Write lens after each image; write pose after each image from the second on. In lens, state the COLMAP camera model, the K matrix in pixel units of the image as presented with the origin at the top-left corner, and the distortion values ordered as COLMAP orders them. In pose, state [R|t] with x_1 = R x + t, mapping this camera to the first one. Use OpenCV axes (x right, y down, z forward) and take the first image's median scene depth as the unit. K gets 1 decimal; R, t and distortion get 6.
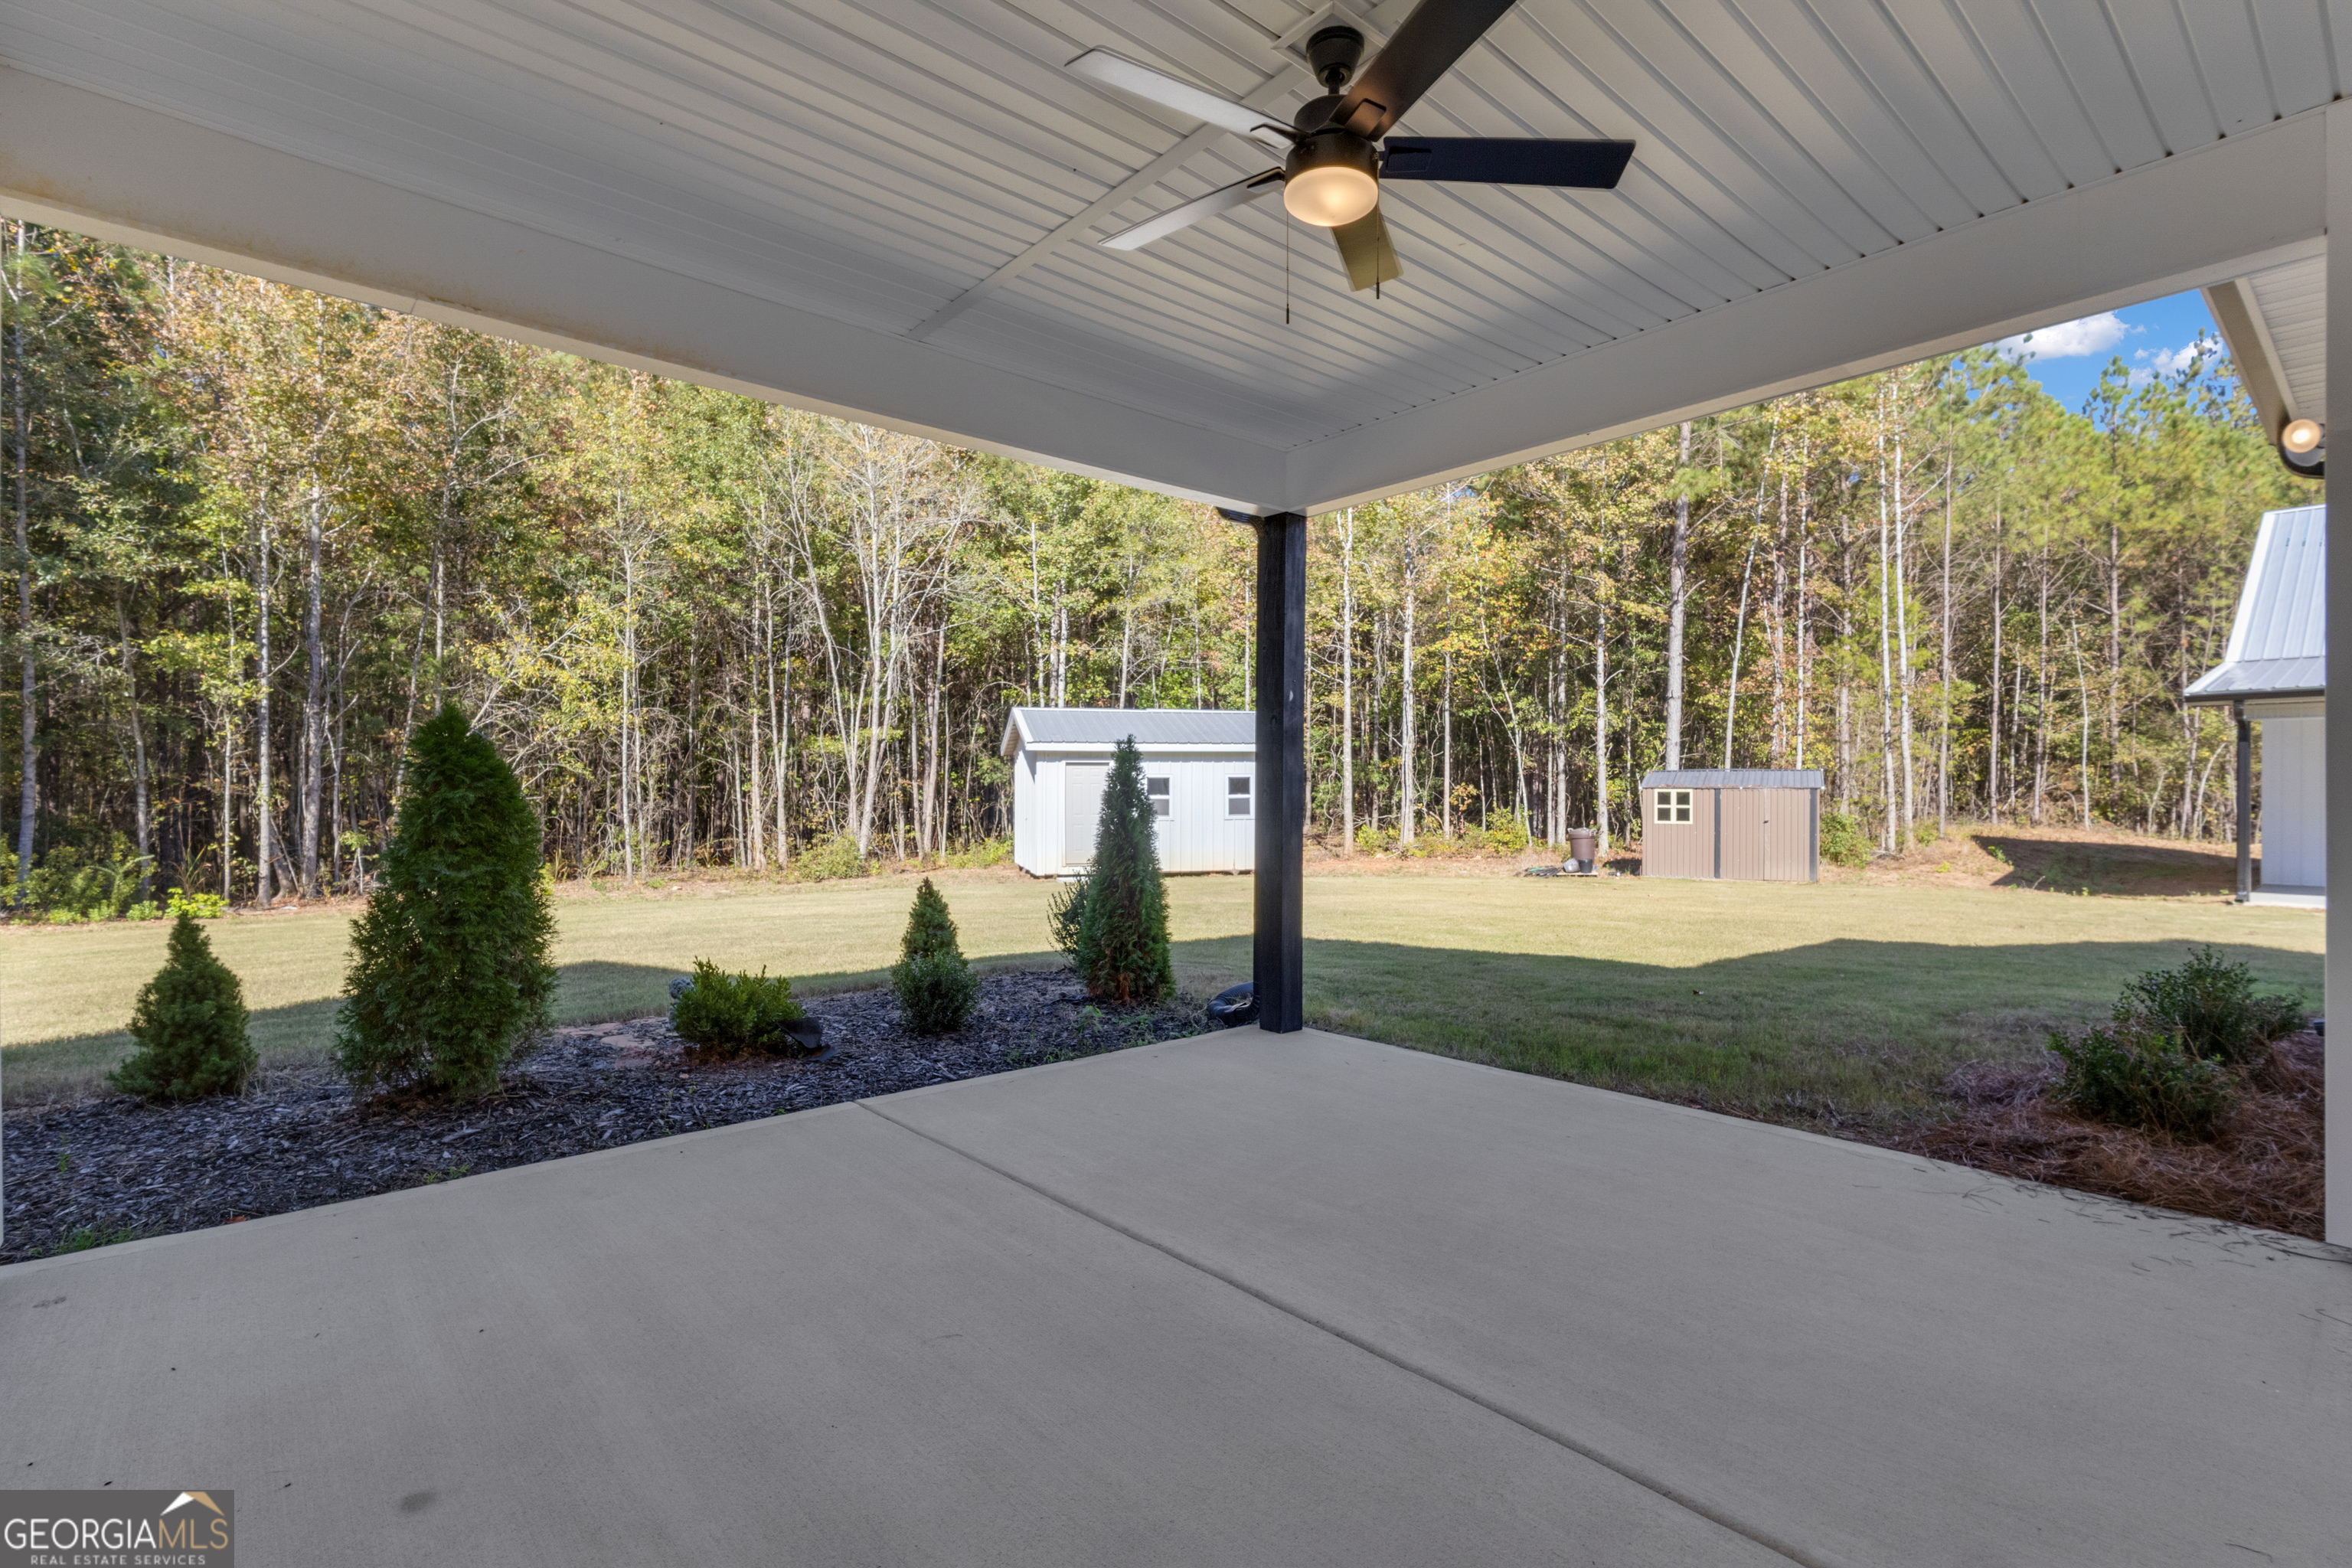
lens RADIAL K [[1079.2, 0, 1180.9], [0, 1079.2, 790.6], [0, 0, 1]] dist [0.003666, -0.000230]
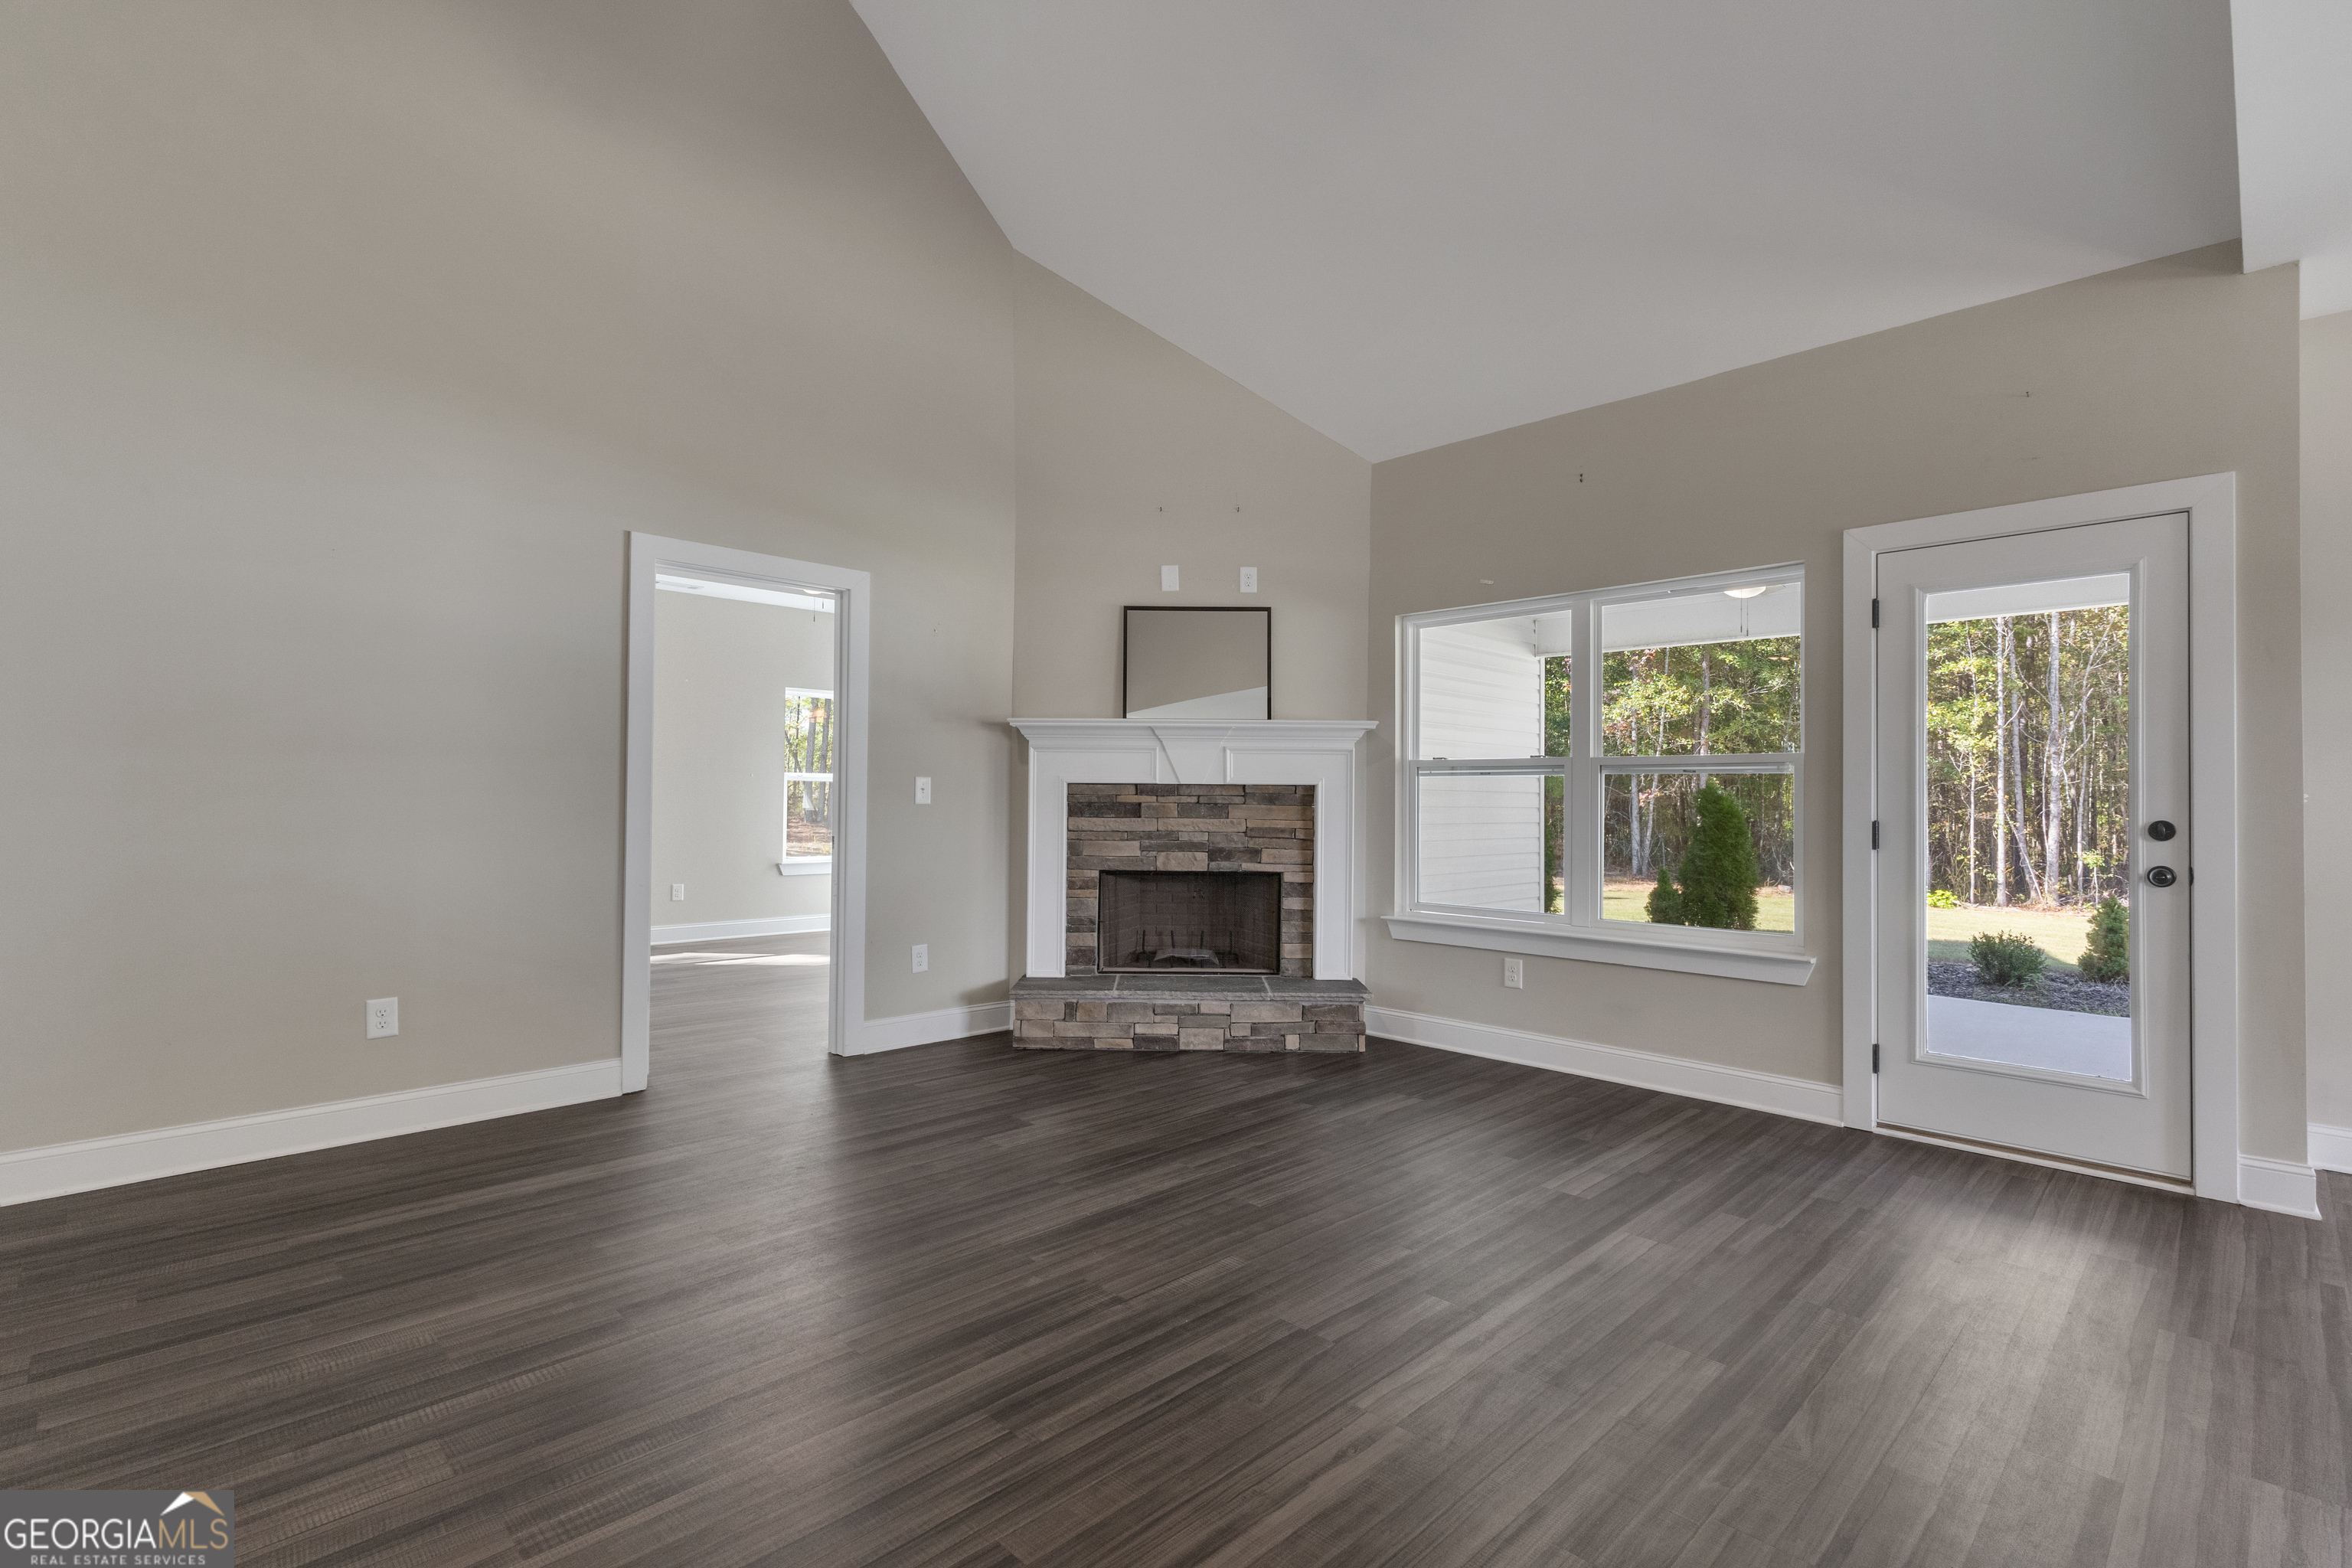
lens RADIAL K [[1079.2, 0, 1173.1], [0, 1079.2, 788.4], [0, 0, 1]] dist [0.003666, -0.000230]
pose [[0.062492, -0.014019, -0.997947, 0.328121], [-0.011331, 0.999827, -0.014755, -0.002676], [0.997981, 0.012230, 0.062322, -0.053276]]
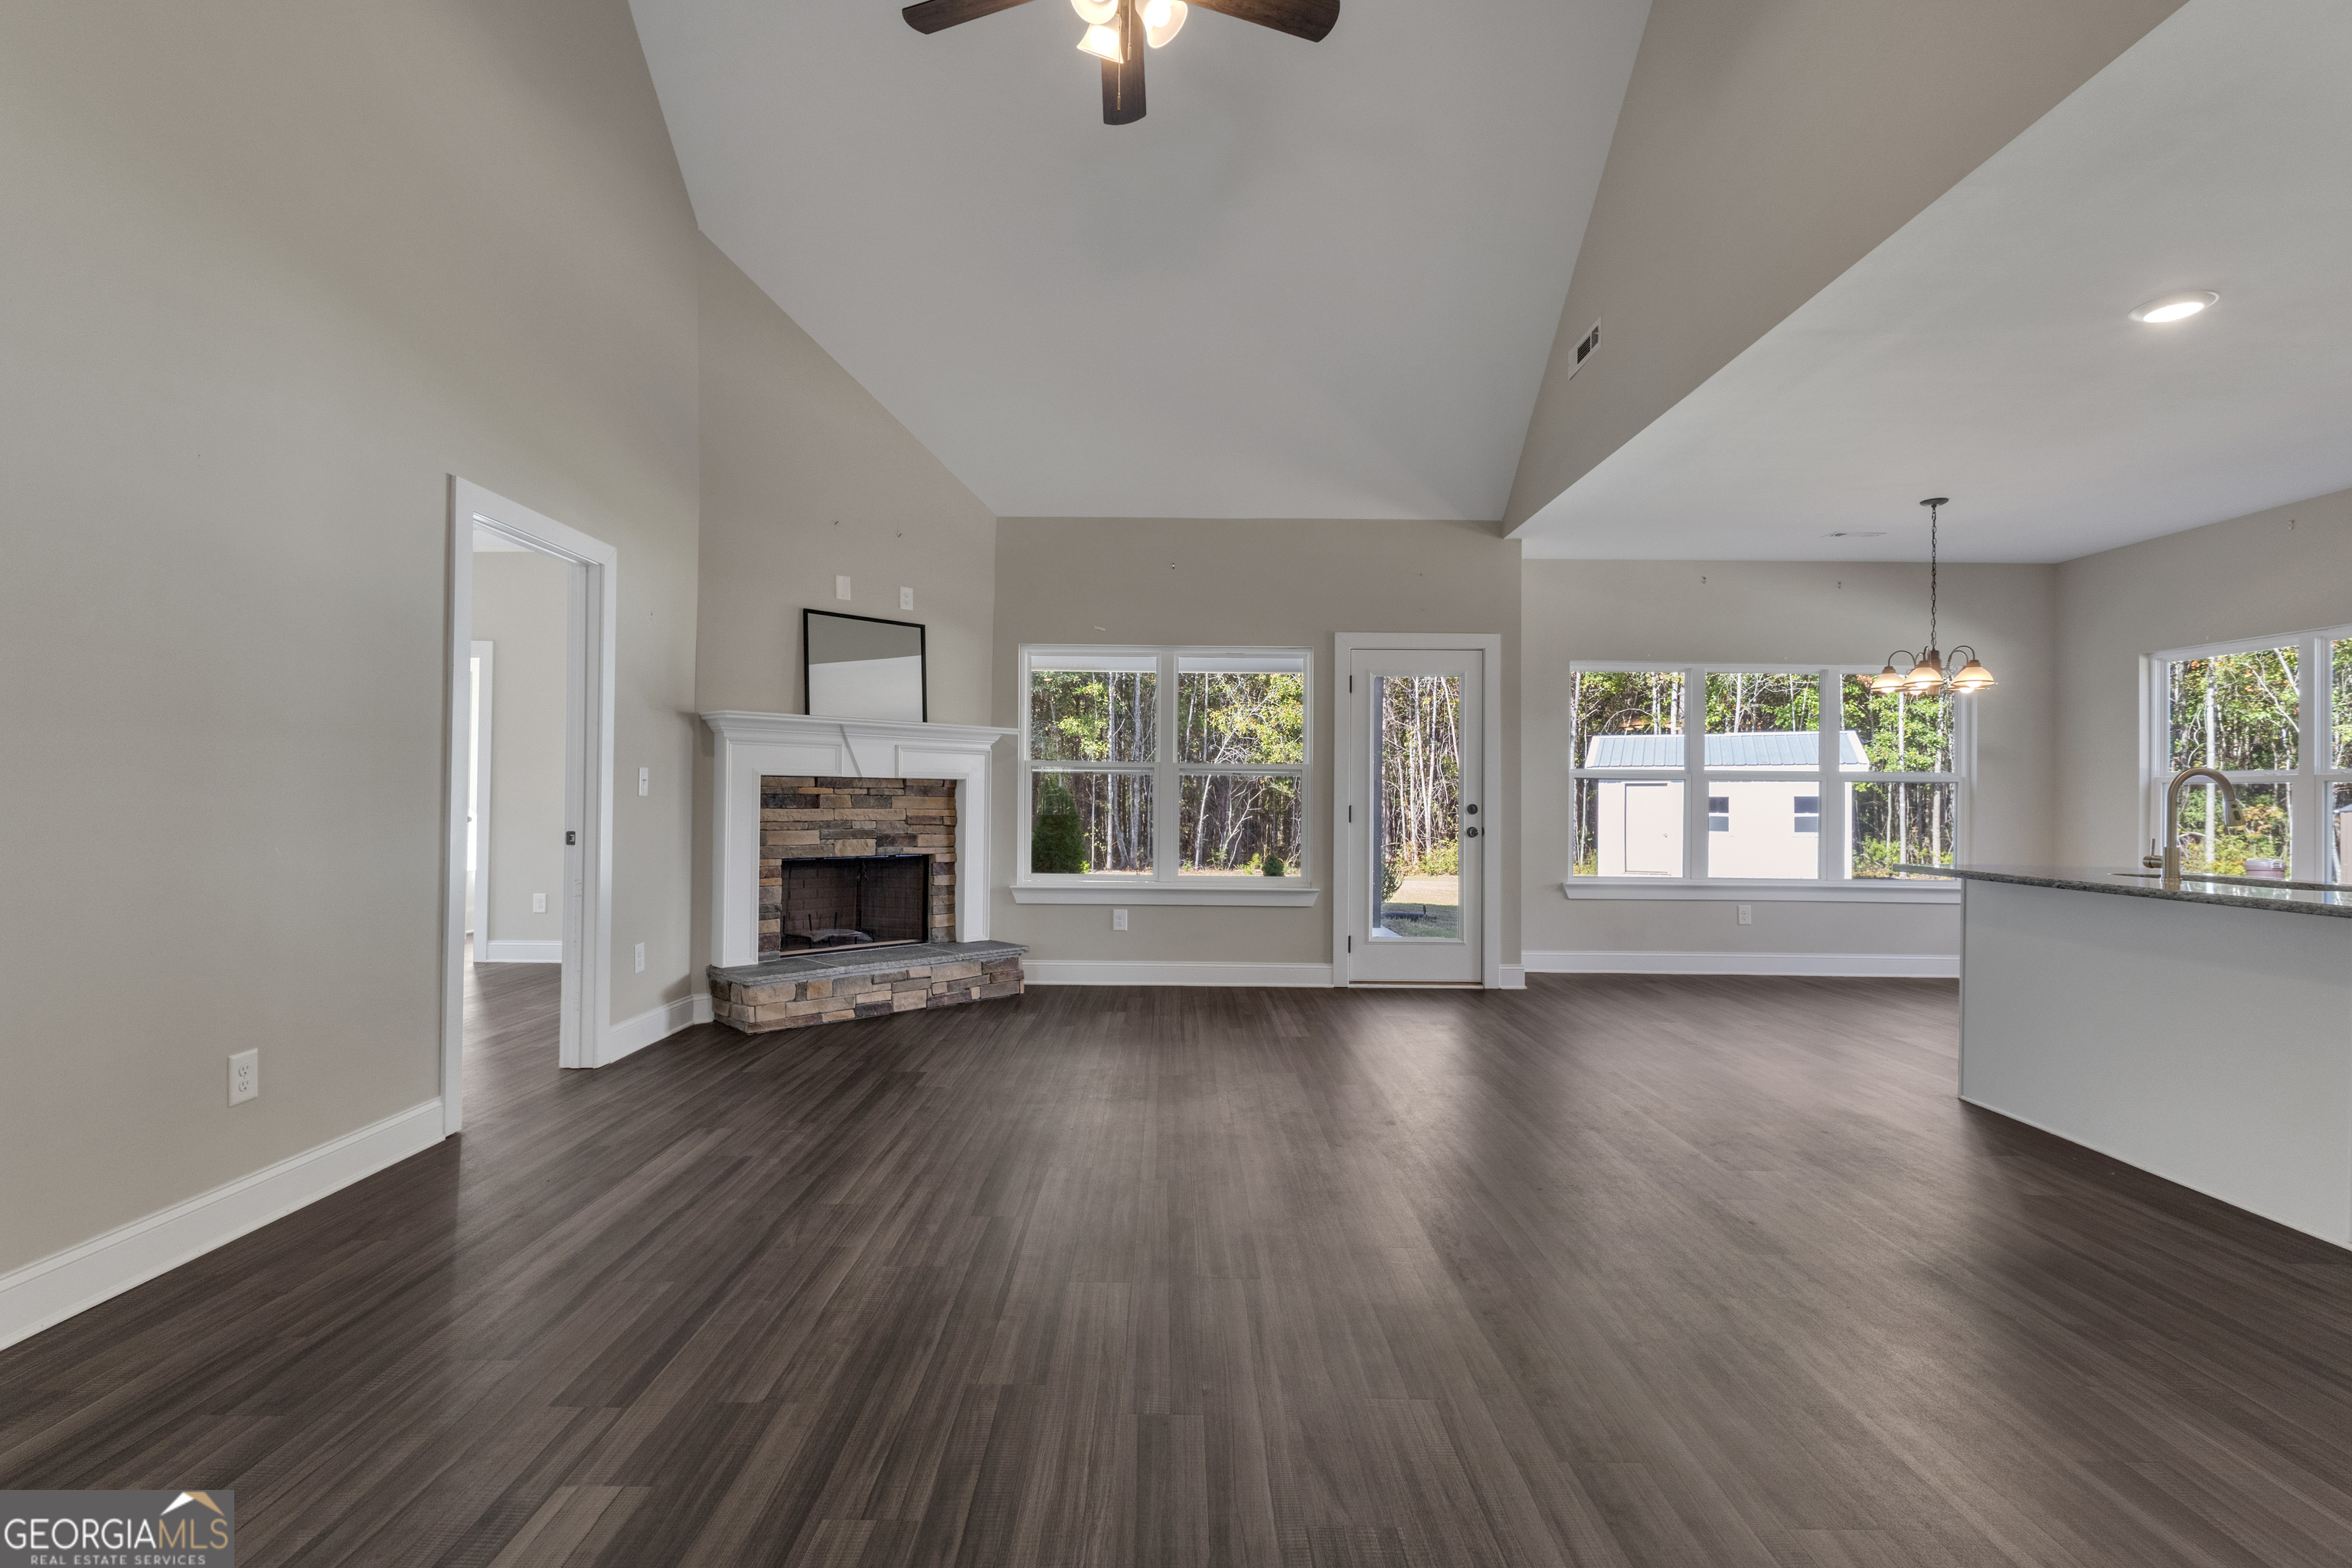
lens RADIAL K [[1079.2, 0, 1170.5], [0, 1079.2, 790.6], [0, 0, 1]] dist [0.003666, -0.000230]
pose [[0.752957, -0.000952, -0.658069, 0.318749], [-0.008498, 0.999902, -0.011170, -0.001508], [0.658015, 0.014003, 0.752875, -0.209131]]
